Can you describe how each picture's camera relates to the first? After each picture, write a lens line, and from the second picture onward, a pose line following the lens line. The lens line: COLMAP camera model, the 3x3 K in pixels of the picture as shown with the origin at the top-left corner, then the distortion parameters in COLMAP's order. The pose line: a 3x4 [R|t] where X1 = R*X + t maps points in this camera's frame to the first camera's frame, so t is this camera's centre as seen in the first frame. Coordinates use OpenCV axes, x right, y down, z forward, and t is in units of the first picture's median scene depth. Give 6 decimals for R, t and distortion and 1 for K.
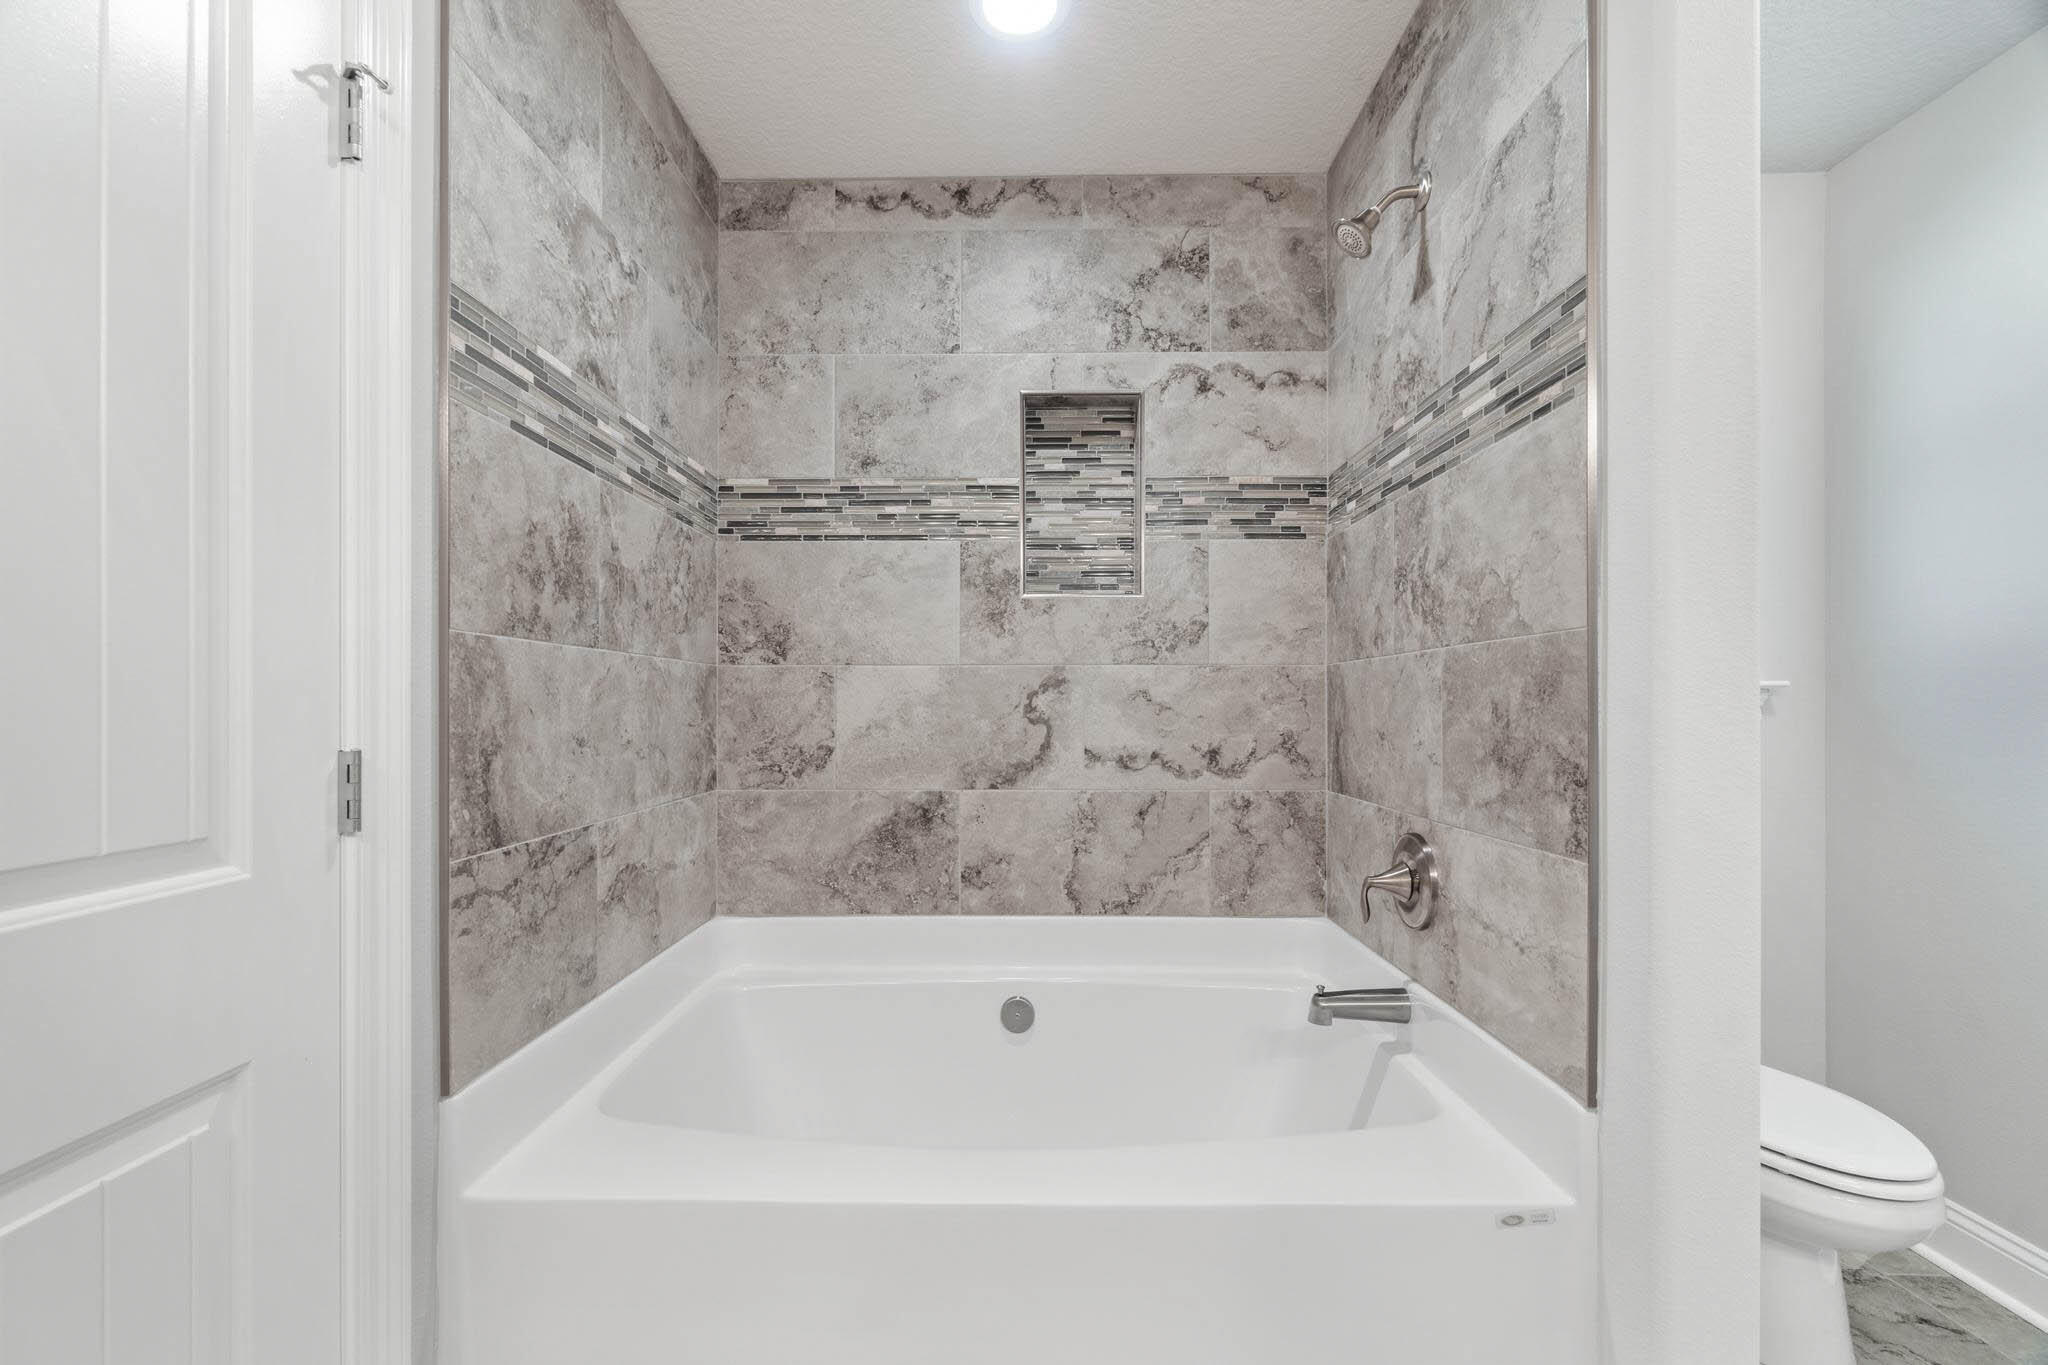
lens RADIAL K [[898.3, 0, 1023.4], [0, 898.3, 703.2], [0, 0, 1]] dist [-0.002844, 0.000788]
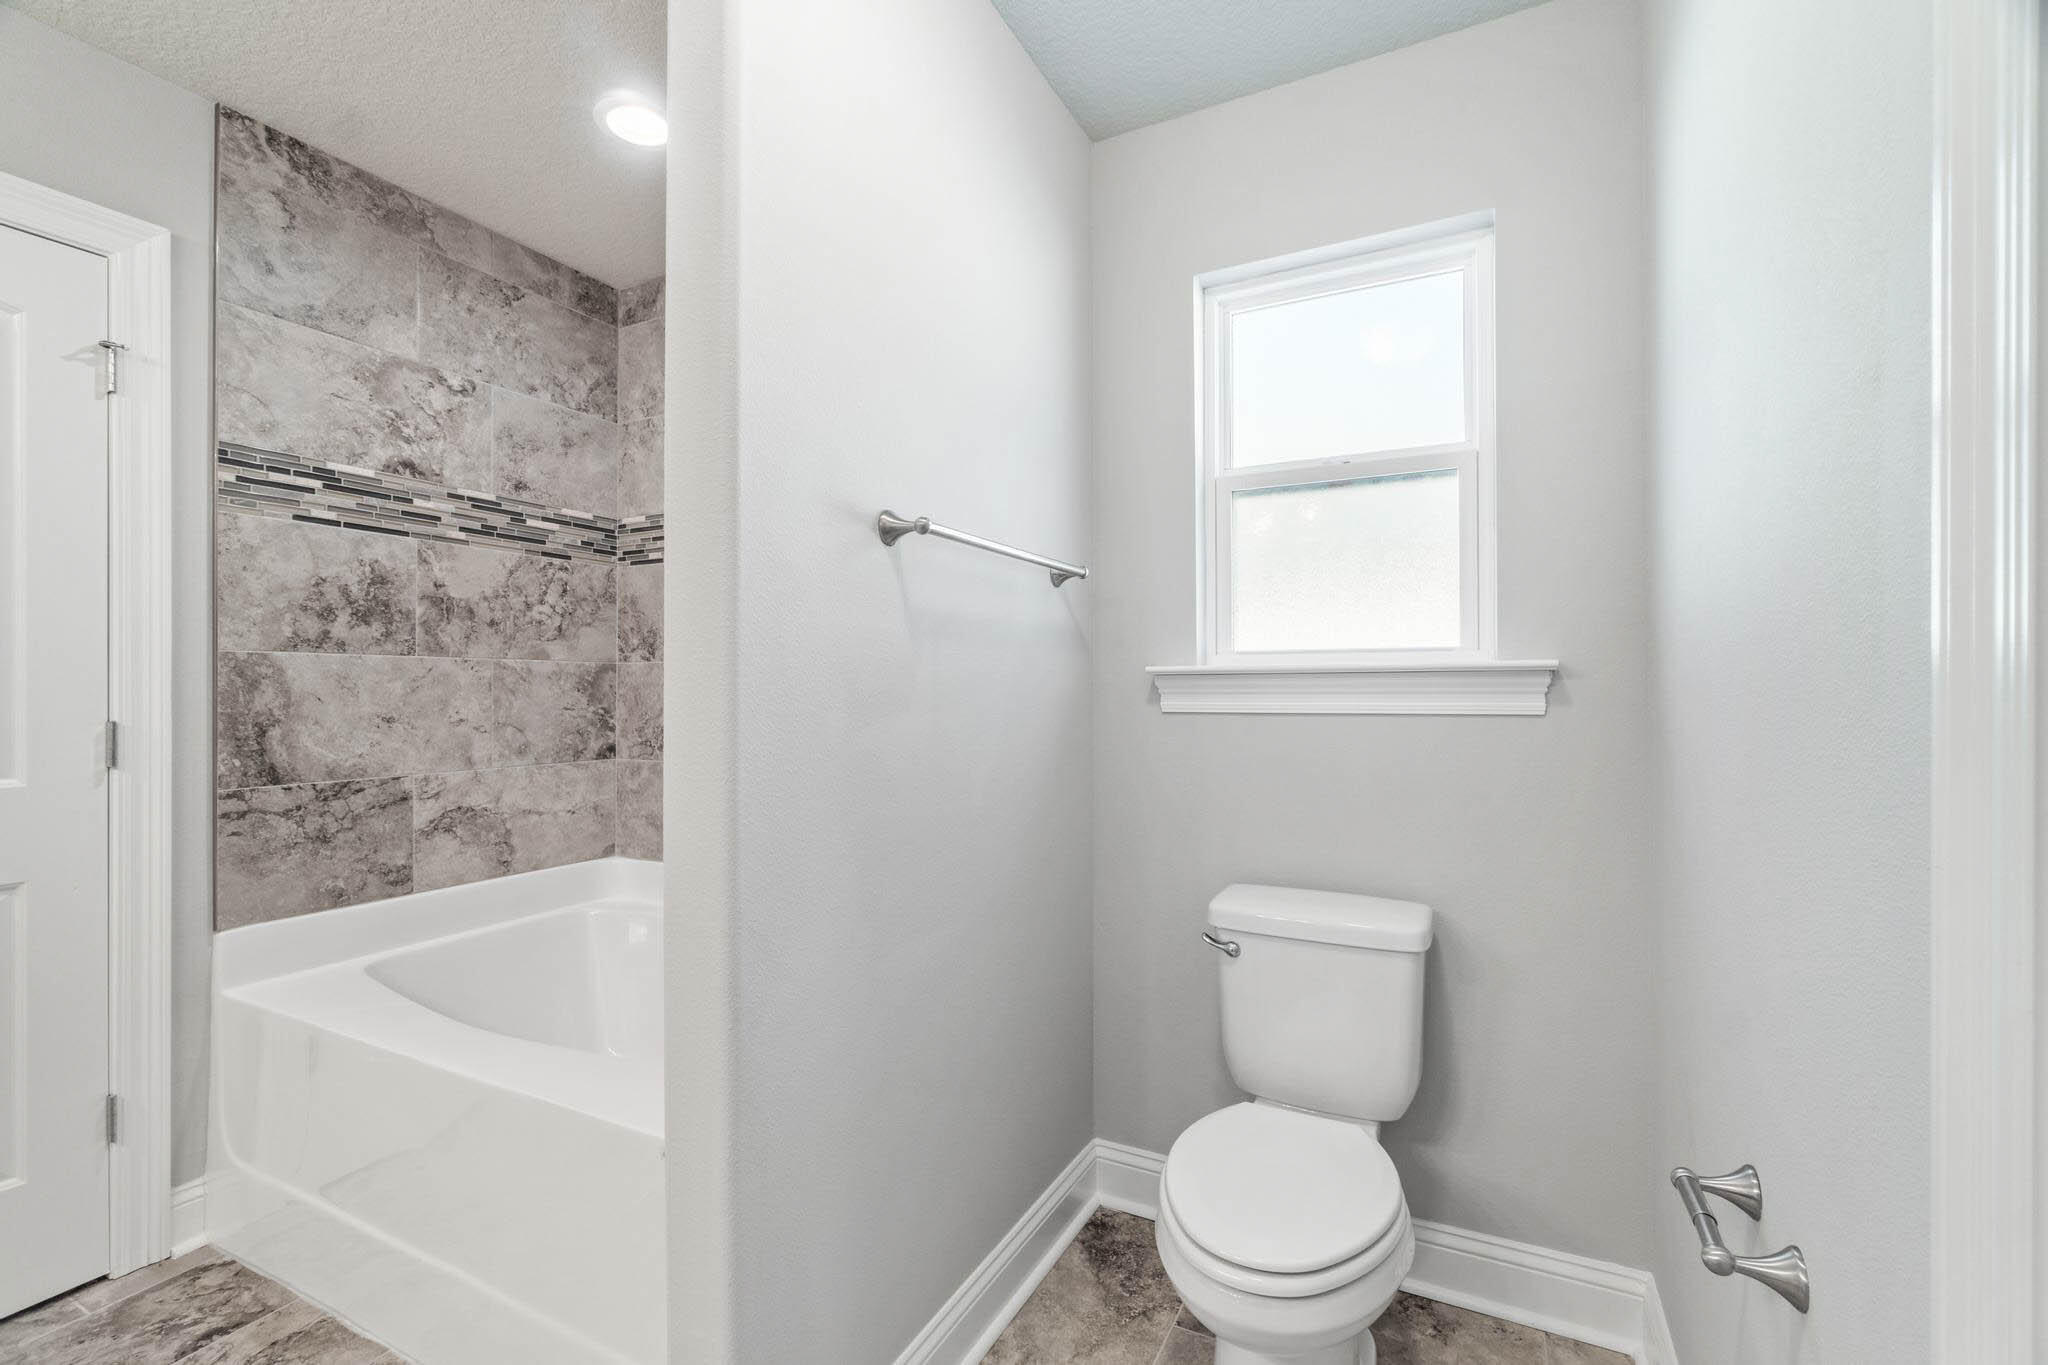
lens RADIAL K [[898.3, 0, 1011.3], [0, 898.3, 683.6], [0, 0, 1]] dist [-0.002844, 0.000788]
pose [[0.881809, -0.002039, -0.471603, 1.176690], [0.000472, 0.999994, -0.003440, -0.011306], [0.471607, 0.002811, 0.881804, 0.187676]]
